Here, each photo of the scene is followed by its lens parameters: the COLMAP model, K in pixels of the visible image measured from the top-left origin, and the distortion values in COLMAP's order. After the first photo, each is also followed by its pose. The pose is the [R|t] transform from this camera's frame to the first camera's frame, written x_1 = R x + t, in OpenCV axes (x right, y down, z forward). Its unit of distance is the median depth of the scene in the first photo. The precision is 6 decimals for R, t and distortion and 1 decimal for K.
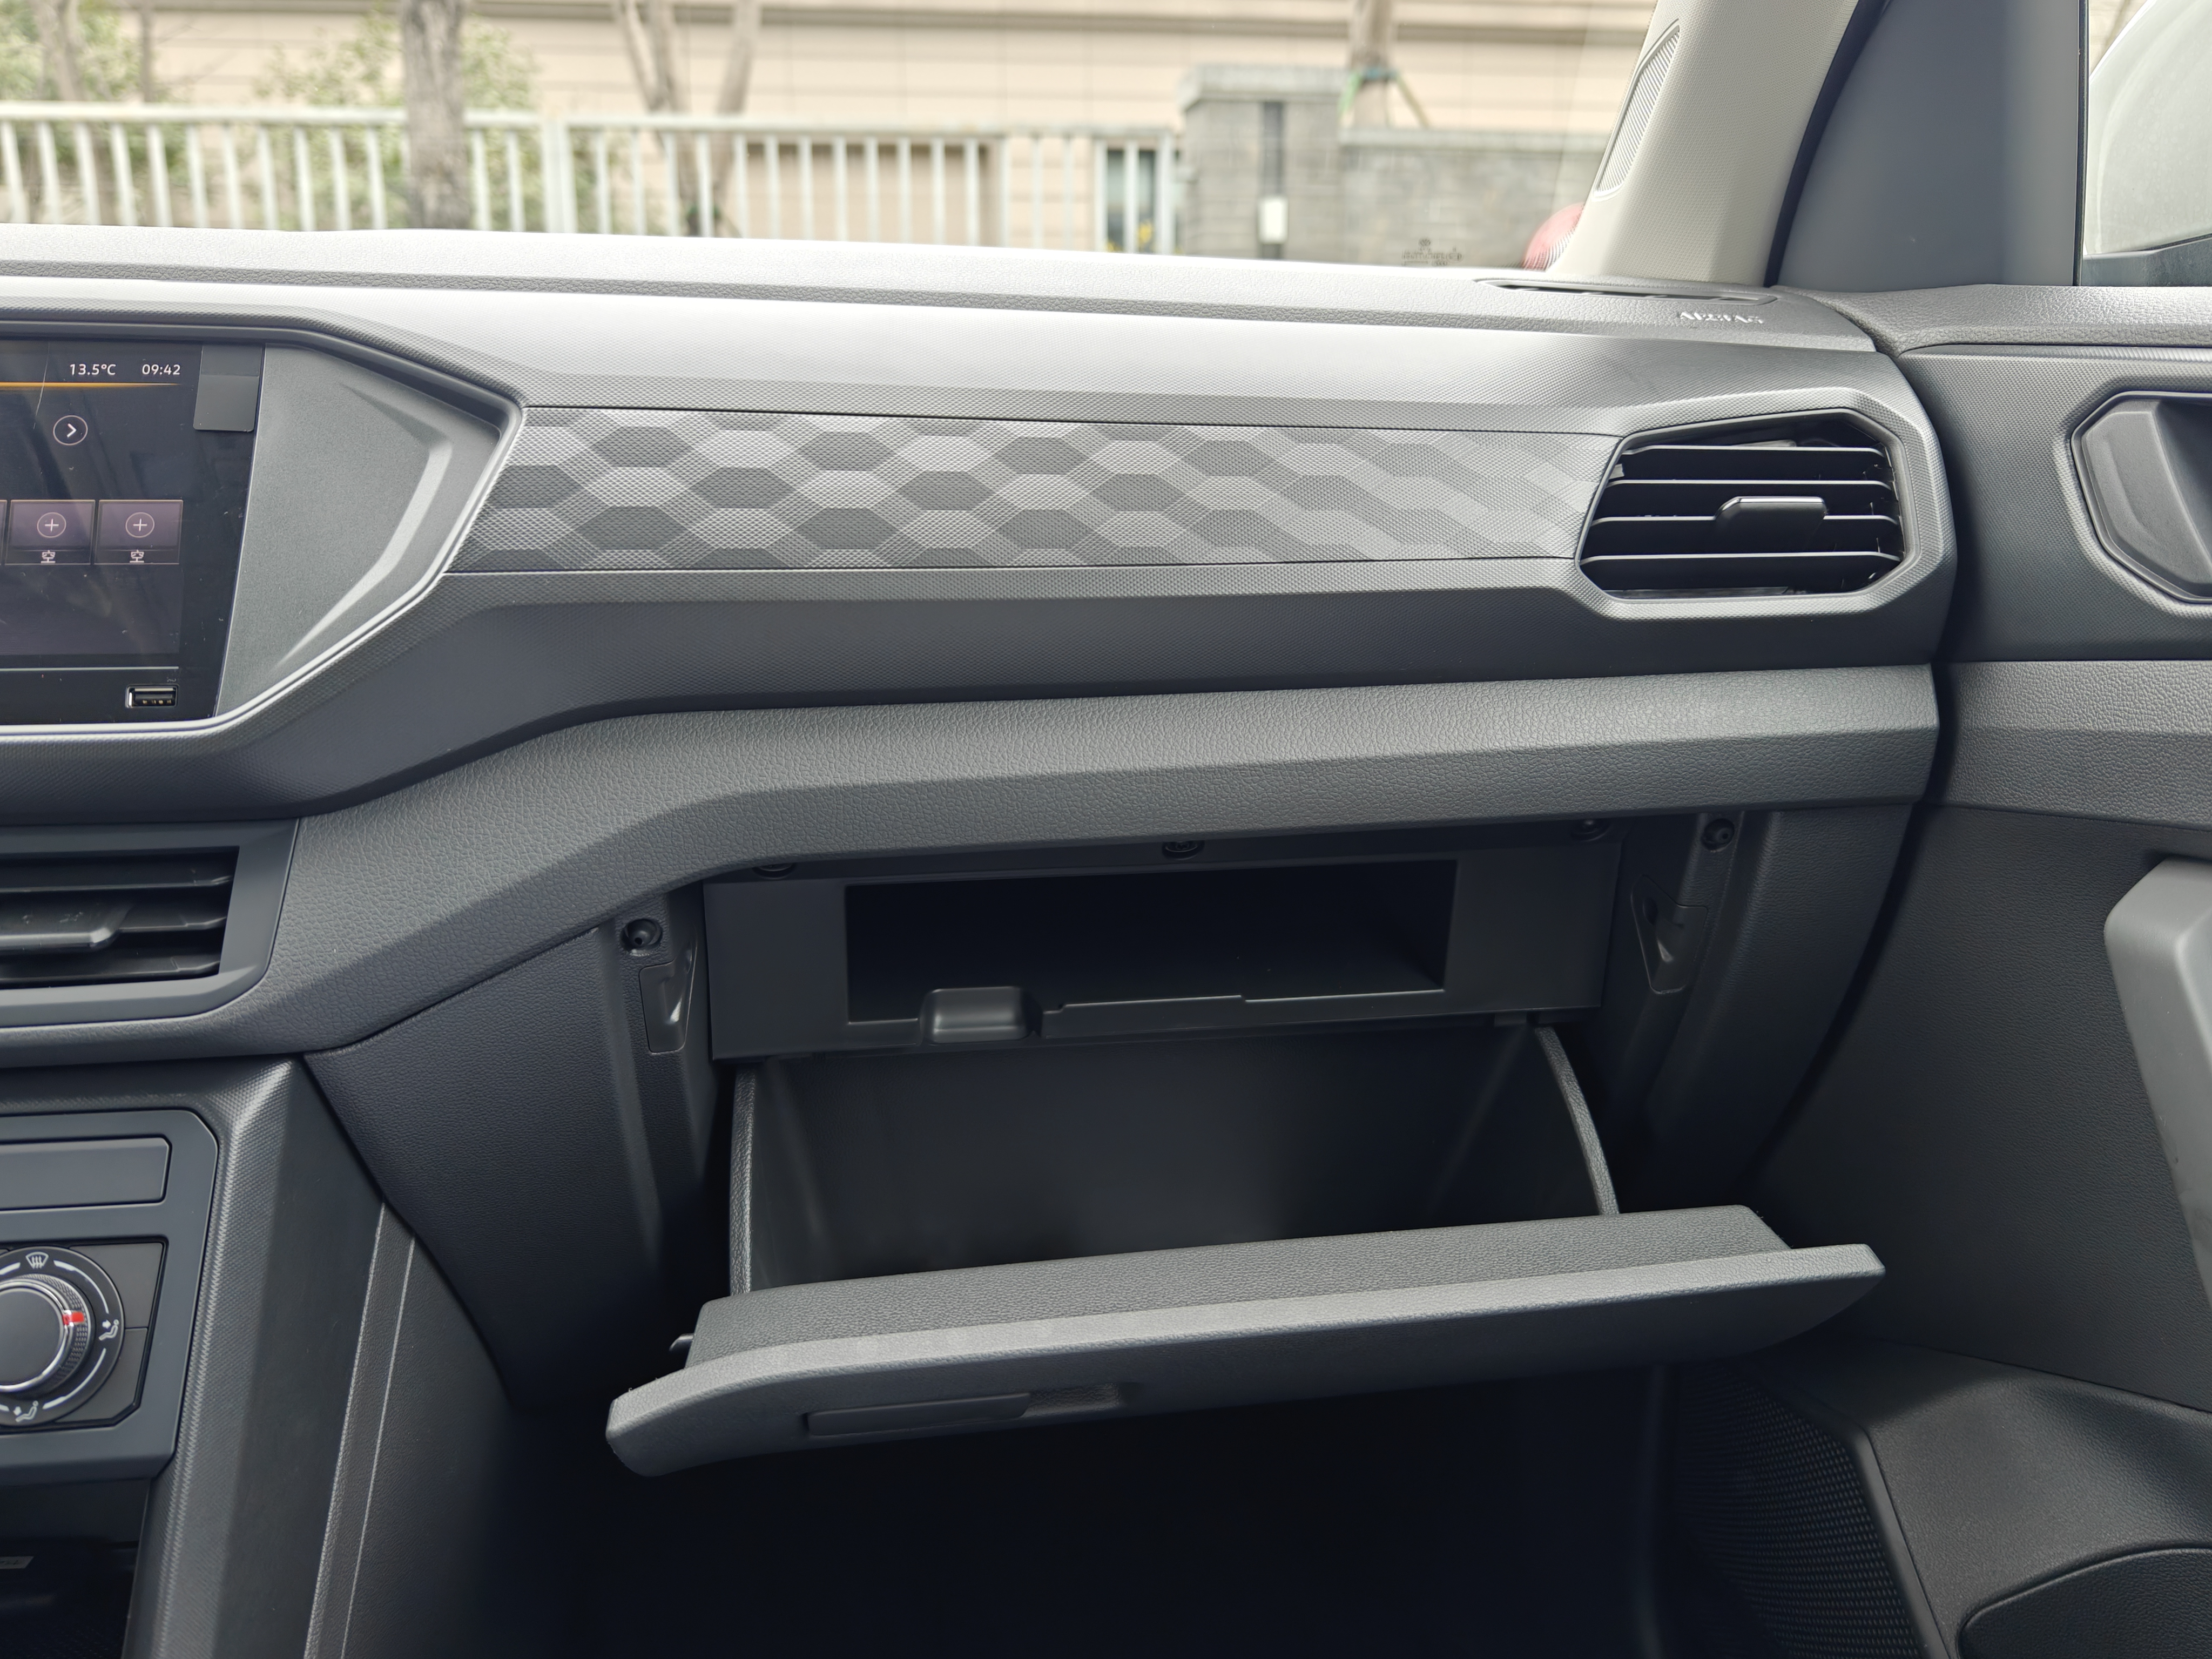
lens RADIAL K [[1773.7, 0, 1106.0], [0, 1773.7, 829.5], [0, 0, 1]] dist [-0.053692, 0.058706]
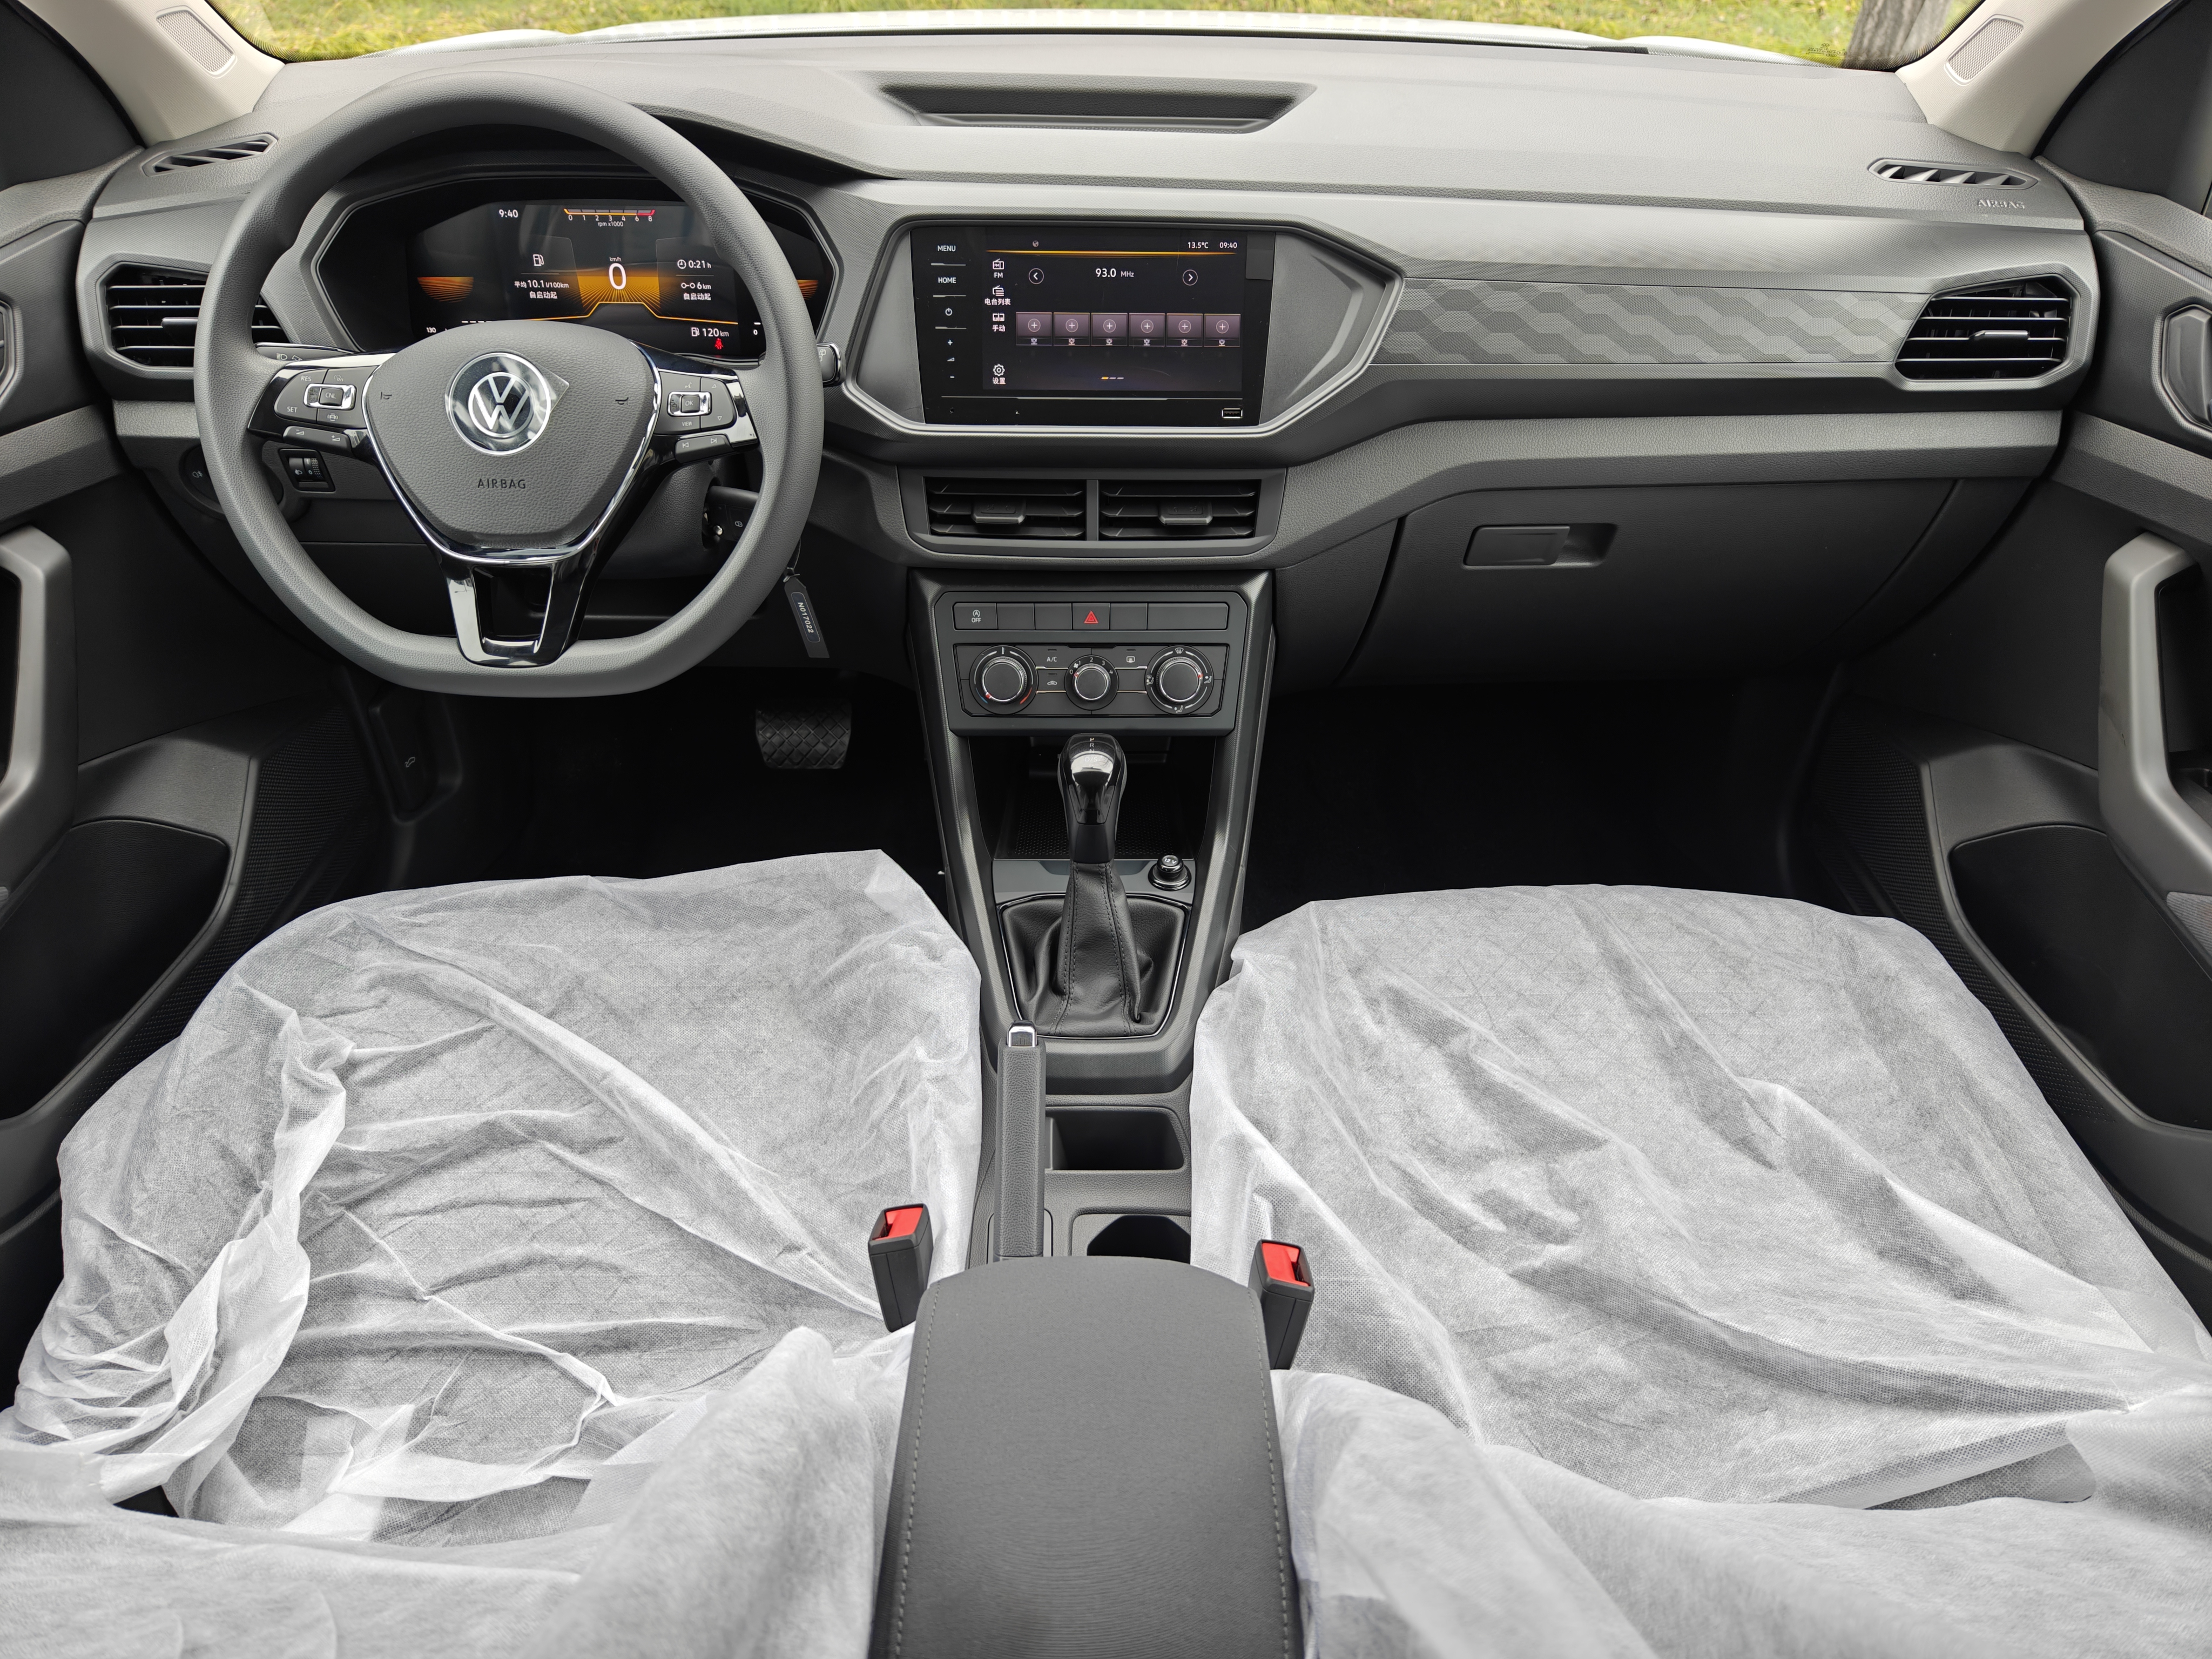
lens RADIAL K [[1499.9, 0, 1094.7], [0, 1499.9, 825.5], [0, 0, 1]] dist [0.018581, -0.026930]
pose [[0.992417, 0.075852, -0.096721, -0.476864], [-0.030683, 0.914852, 0.402621, -0.355072], [0.119025, -0.396601, 0.910242, -0.984045]]
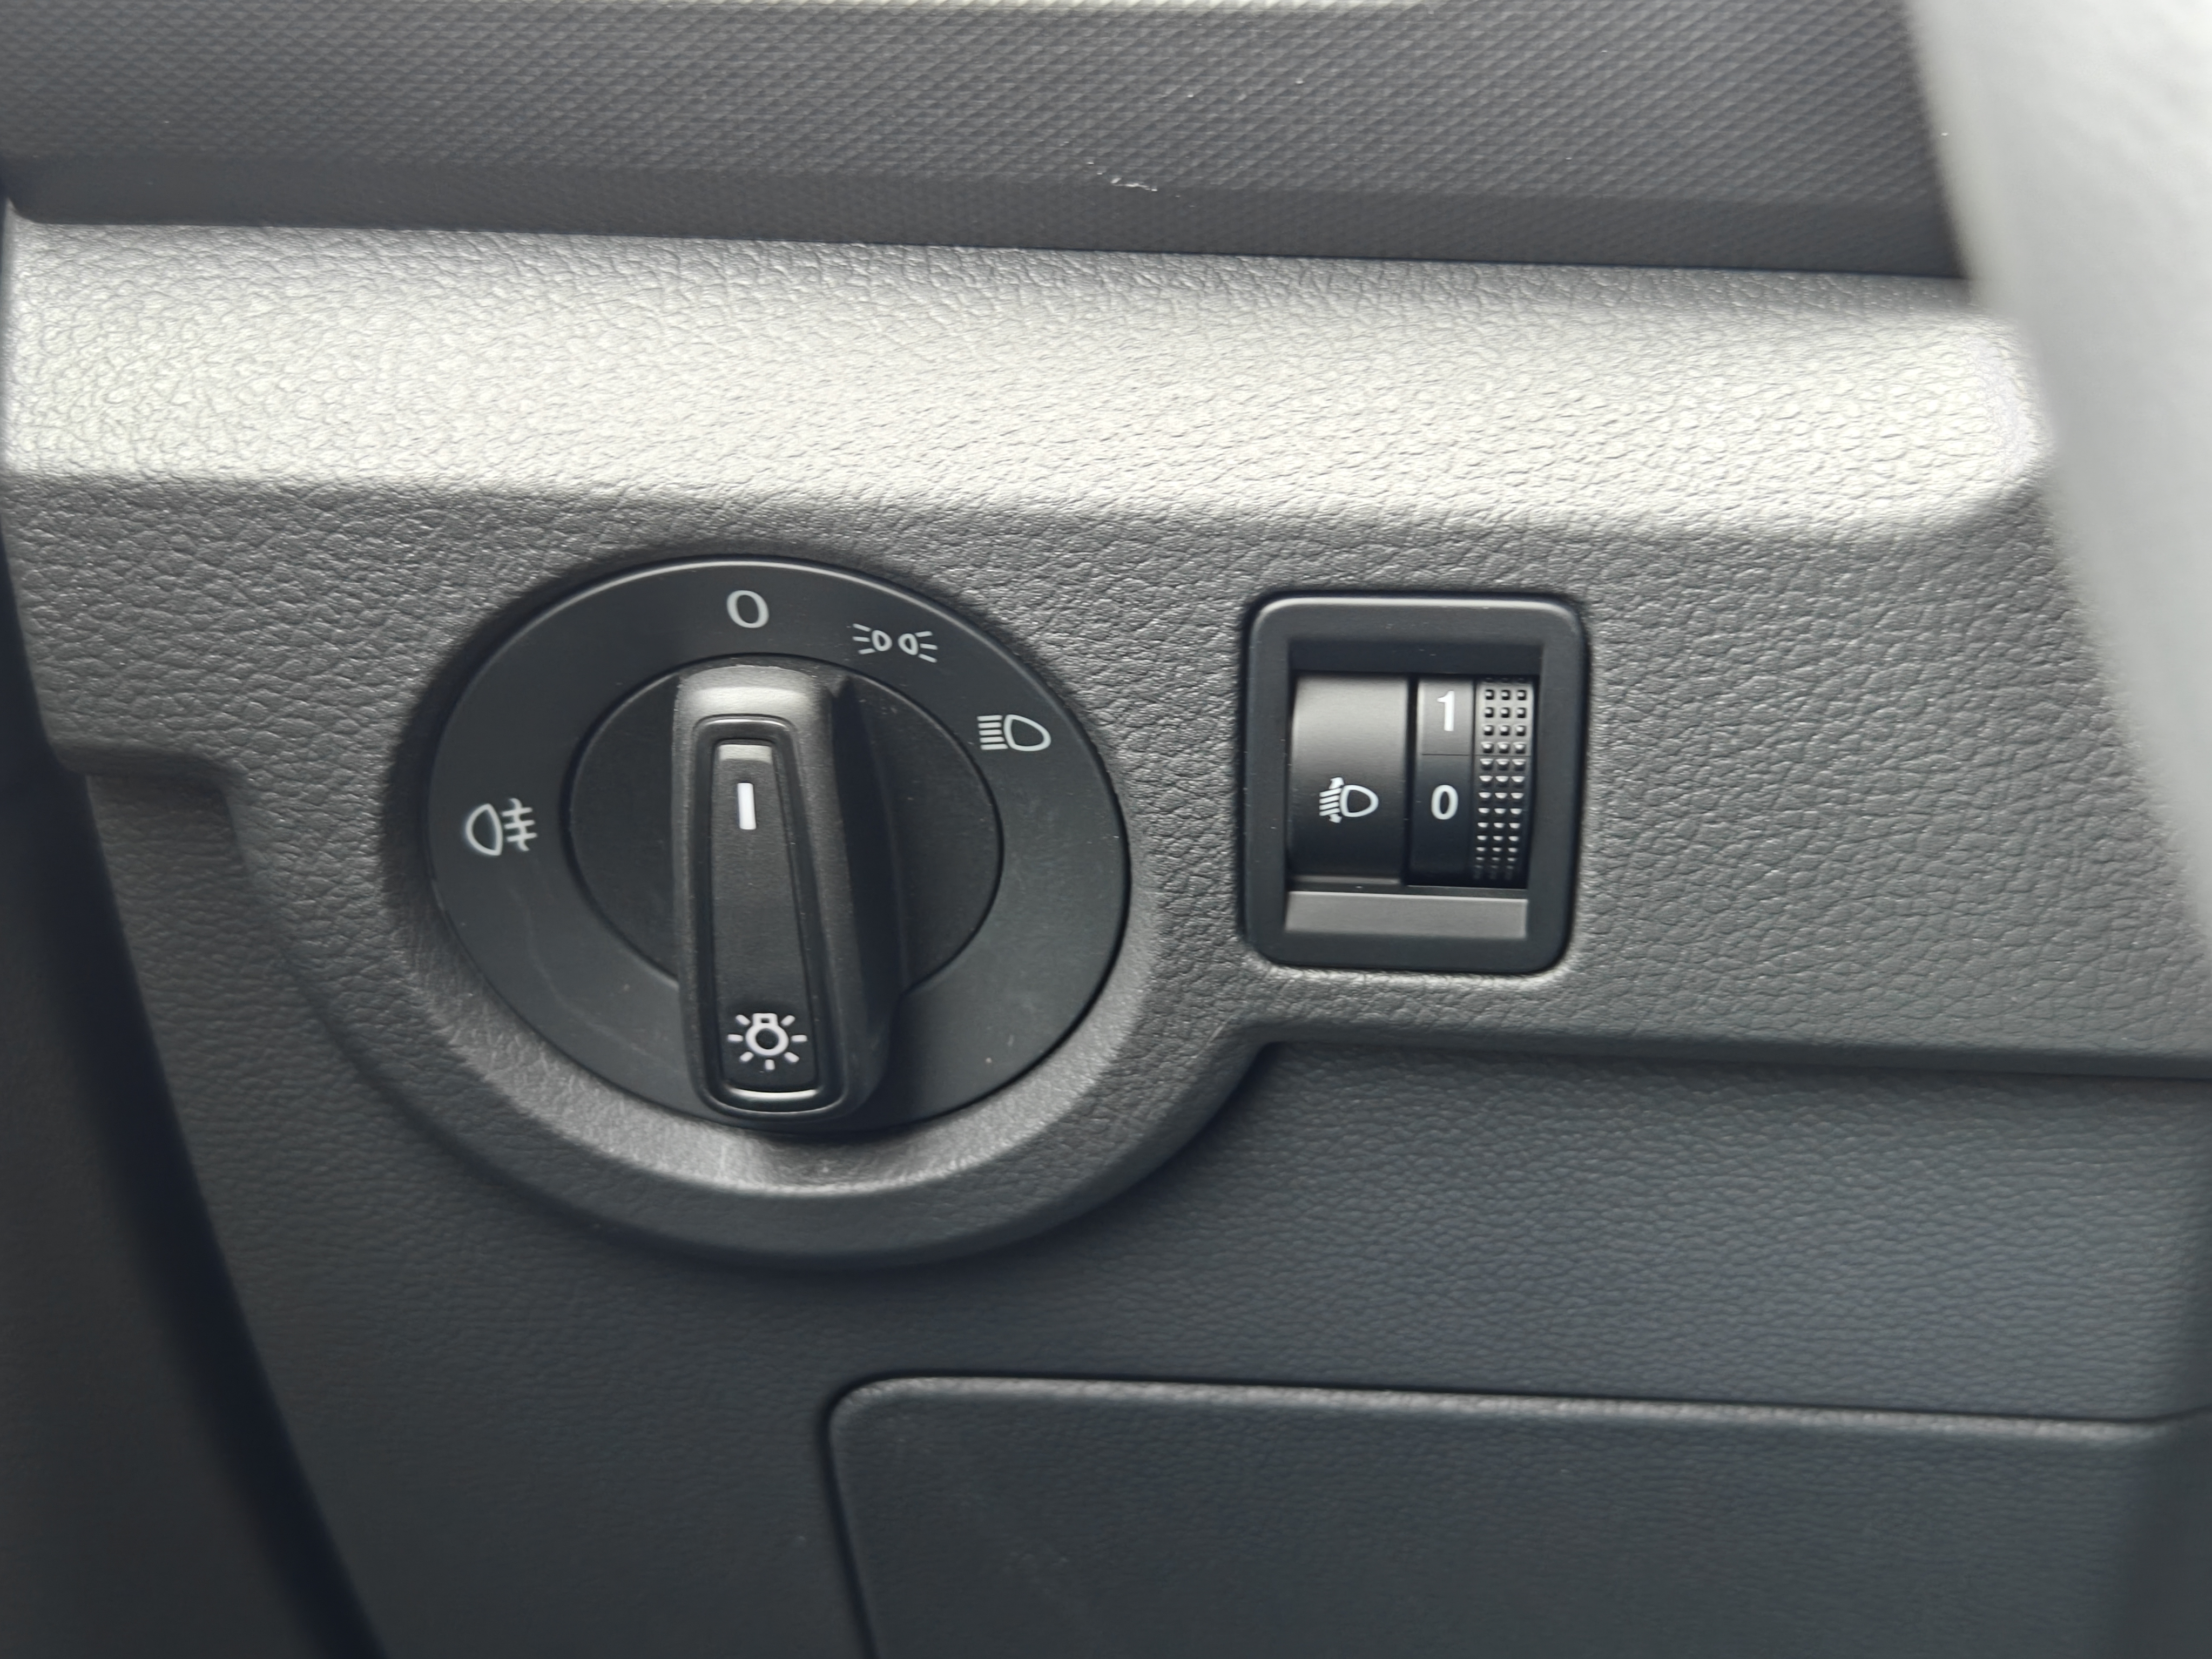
lens RADIAL K [[3294.3, 0, 1072.3], [0, 3294.3, 837.6], [0, 0, 1]] dist [0.246665, -0.964999]
pose [[0.970494, 0.044164, -0.237046, -1.655403], [-0.027514, 0.996945, 0.073094, 0.015613], [0.239550, -0.064415, 0.968745, 0.357413]]
